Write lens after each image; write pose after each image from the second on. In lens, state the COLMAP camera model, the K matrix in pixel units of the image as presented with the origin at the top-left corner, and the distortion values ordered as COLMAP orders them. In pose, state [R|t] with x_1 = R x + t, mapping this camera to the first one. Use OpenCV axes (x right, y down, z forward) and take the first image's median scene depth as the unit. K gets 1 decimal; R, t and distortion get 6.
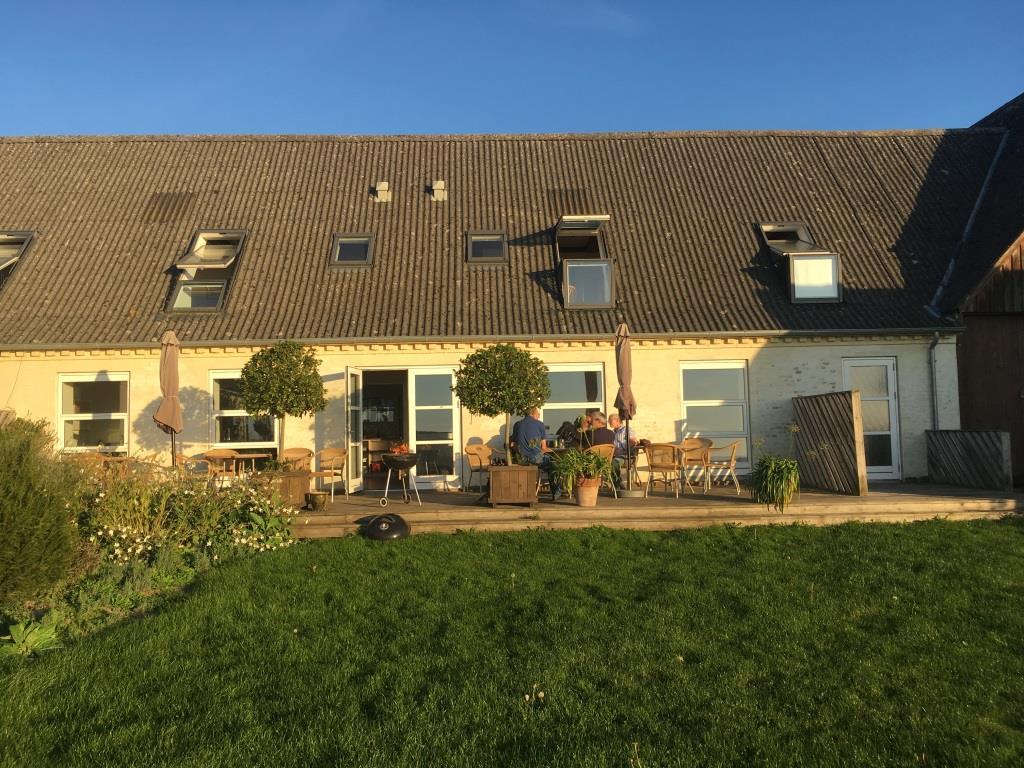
lens RADIAL K [[863.1, 0, 512.0], [0, 863.1, 384.0], [0, 0, 1]] dist [0.069899, -0.093694]
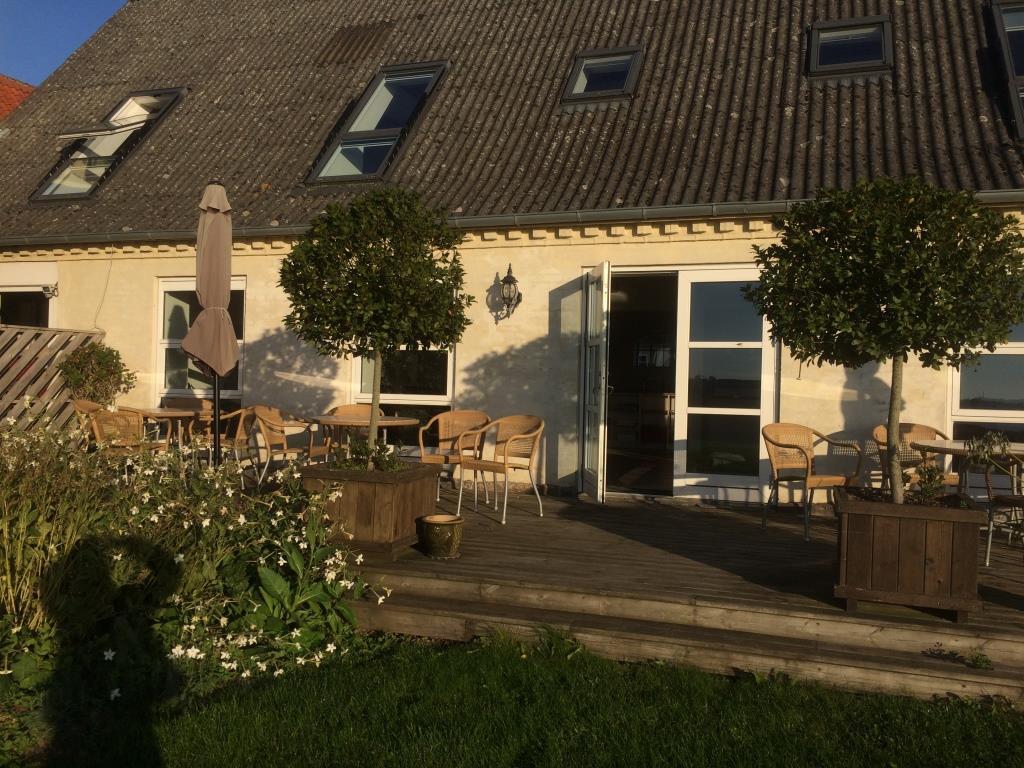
lens RADIAL K [[869.5, 0, 514.6], [0, 869.5, 396.5], [0, 0, 1]] dist [0.080580, -0.113235]
pose [[0.932184, 0.047028, -0.358917, -0.016669], [-0.018163, 0.996352, 0.083378, 0.014933], [0.361529, -0.071204, 0.929638, 0.424395]]
